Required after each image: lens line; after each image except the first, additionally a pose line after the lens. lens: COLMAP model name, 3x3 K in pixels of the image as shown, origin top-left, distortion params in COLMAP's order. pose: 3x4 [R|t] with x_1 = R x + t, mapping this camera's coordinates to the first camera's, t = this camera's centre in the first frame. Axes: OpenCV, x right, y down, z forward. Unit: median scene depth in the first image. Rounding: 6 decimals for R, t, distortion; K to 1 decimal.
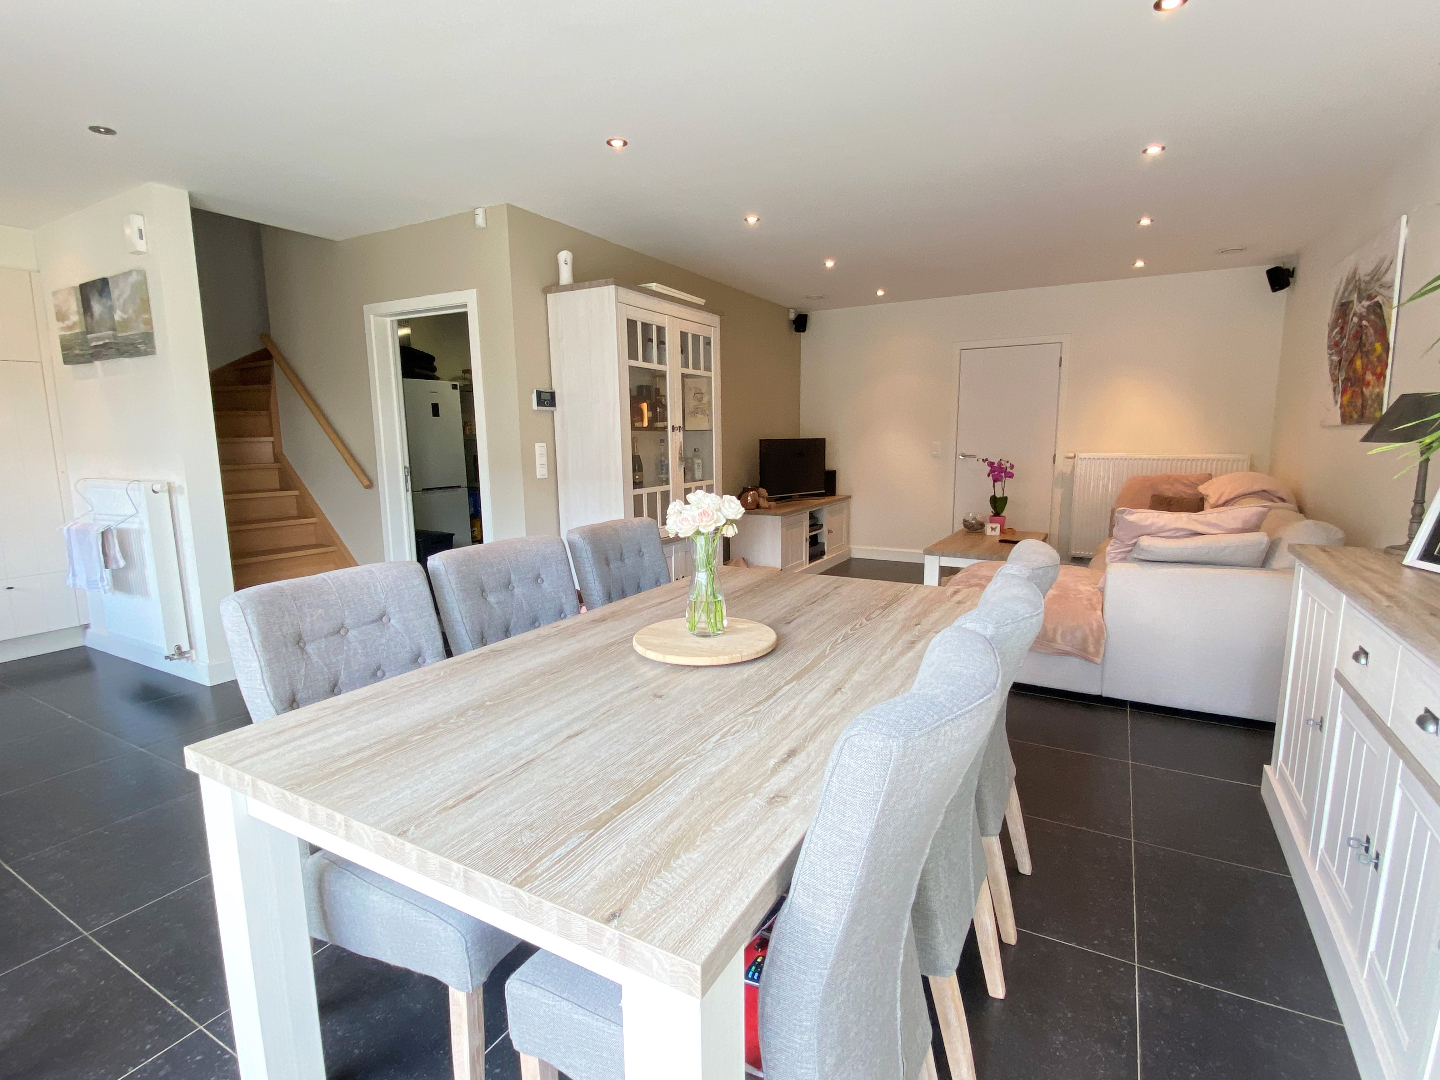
lens RADIAL K [[699.5, 0, 720.0], [0, 699.5, 540.0], [0, 0, 1]] dist [0.068941, -0.000169]
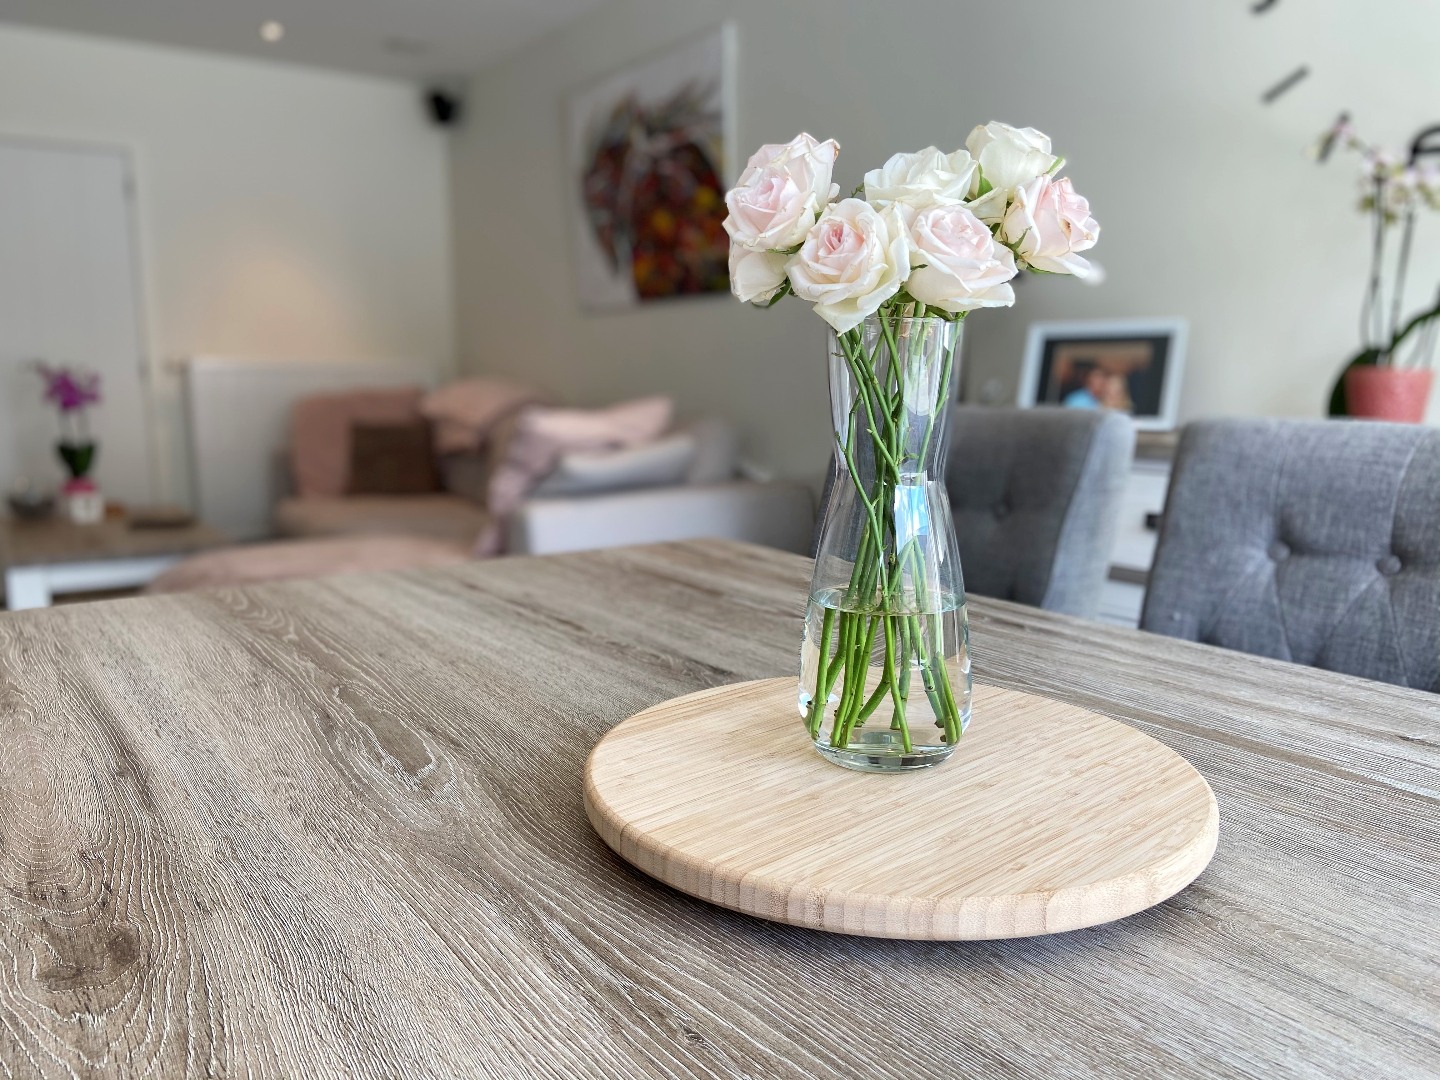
lens RADIAL K [[1121.7, 0, 720.0], [0, 1121.7, 540.0], [0, 0, 1]] dist [0.009485, 0.001747]
pose [[0.426563, -0.124069, 0.895908, -0.225051], [0.135522, 0.988132, 0.072315, 0.015904], [-0.894247, 0.090569, 0.438314, 0.524529]]
